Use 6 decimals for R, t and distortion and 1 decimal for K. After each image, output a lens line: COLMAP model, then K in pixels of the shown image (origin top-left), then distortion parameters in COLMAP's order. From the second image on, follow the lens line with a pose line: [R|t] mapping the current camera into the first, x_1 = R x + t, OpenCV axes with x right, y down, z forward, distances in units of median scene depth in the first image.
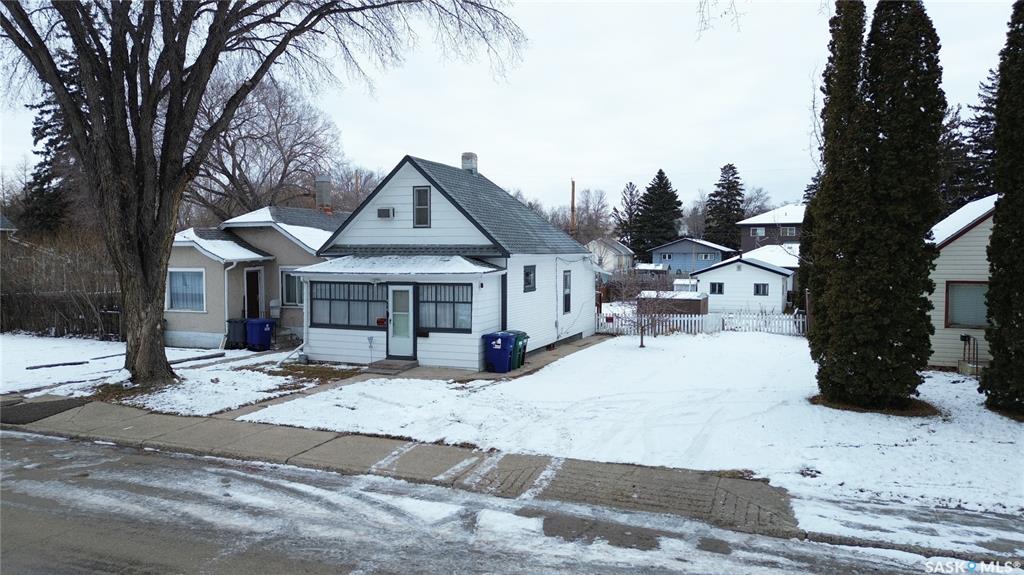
lens RADIAL K [[732.2, 0, 511.8], [0, 732.2, 284.3], [0, 0, 1]] dist [0.059942, -0.046396]
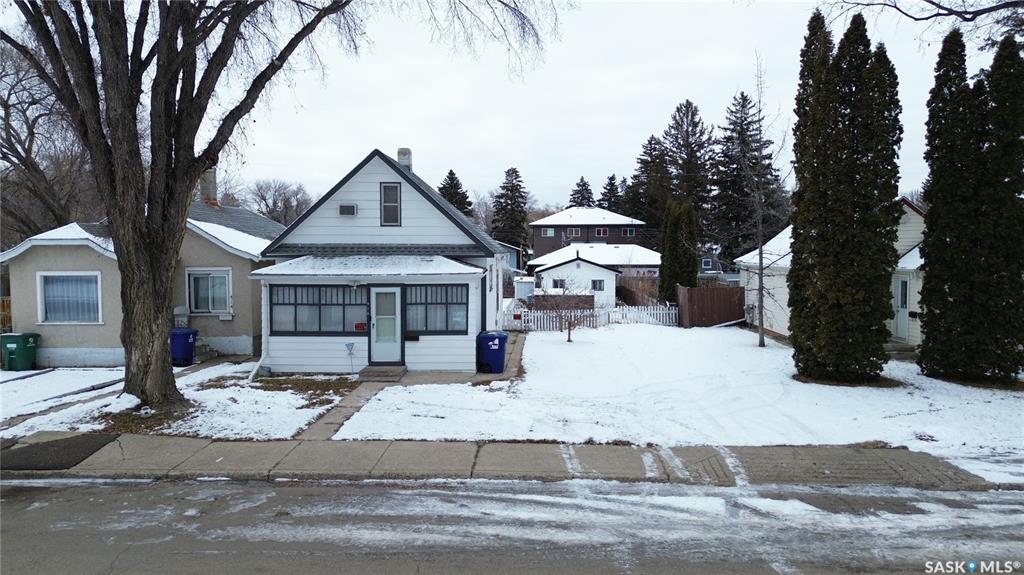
lens RADIAL K [[732.2, 0, 507.3], [0, 732.2, 285.2], [0, 0, 1]] dist [0.059942, -0.046396]
pose [[0.938429, -0.017533, 0.345026, -0.506028], [0.016273, 0.999846, 0.006548, -0.007398], [-0.345088, -0.000531, 0.938570, 0.088333]]
